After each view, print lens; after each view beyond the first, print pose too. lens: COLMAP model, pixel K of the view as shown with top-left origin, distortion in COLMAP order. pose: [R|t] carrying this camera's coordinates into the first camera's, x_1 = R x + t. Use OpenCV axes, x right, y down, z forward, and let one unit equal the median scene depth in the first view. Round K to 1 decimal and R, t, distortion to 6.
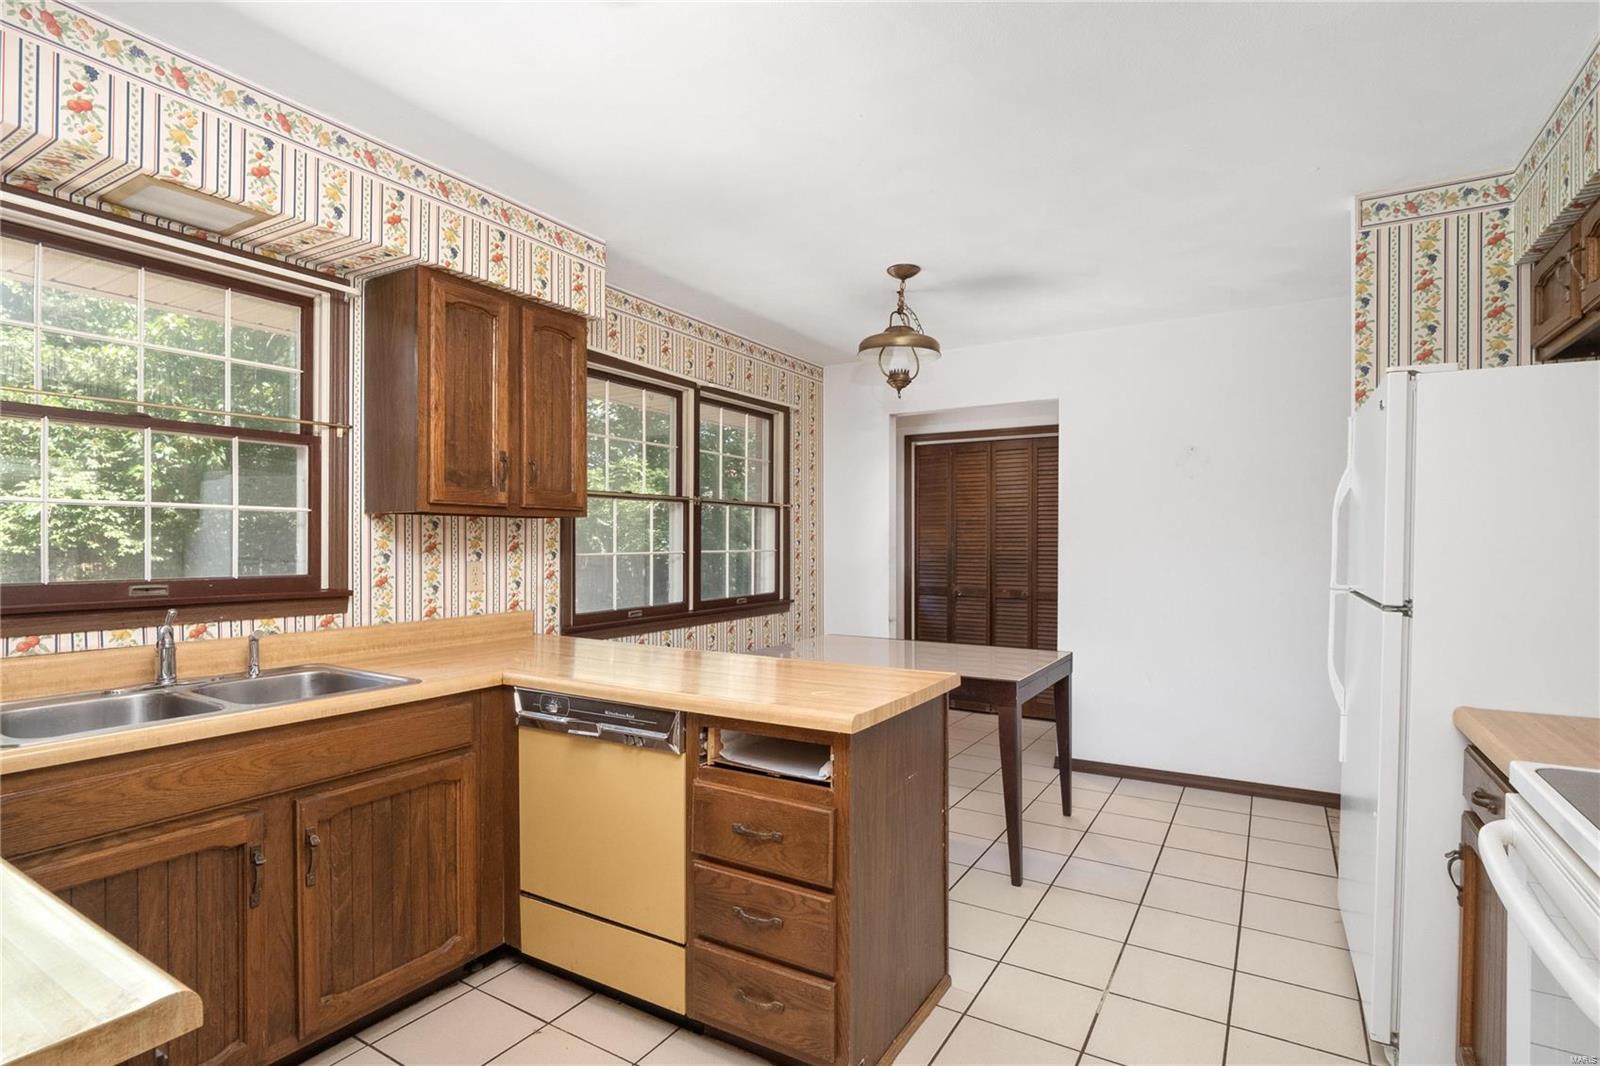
lens RADIAL K [[769.6, 0, 800.0], [0, 769.6, 533.0], [0, 0, 1]] dist [-0.000526, 0.000247]
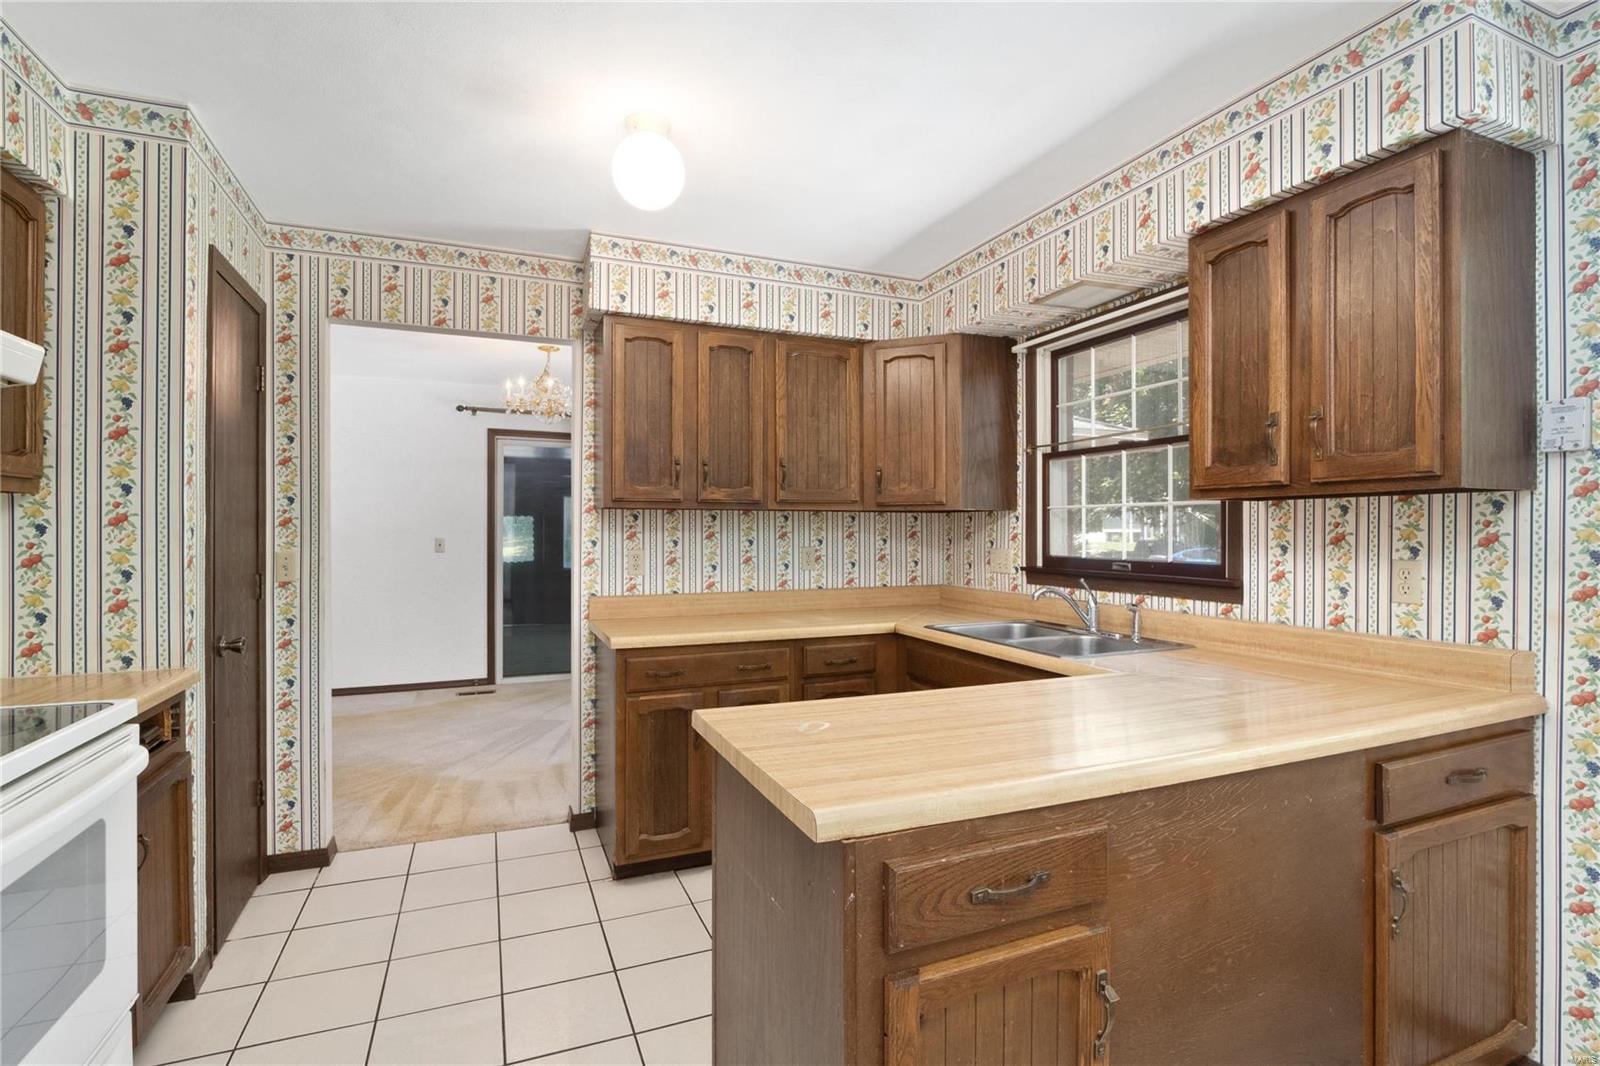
lens RADIAL K [[808.7, 0, 800.0], [0, 808.7, 533.0], [0, 0, 1]] dist [0.043074, -0.000094]
pose [[-0.586972, -0.001679, -0.809605, 0.555983], [0.006208, 0.999959, -0.006574, 0.015645], [0.809583, -0.008885, -0.586938, 1.105143]]
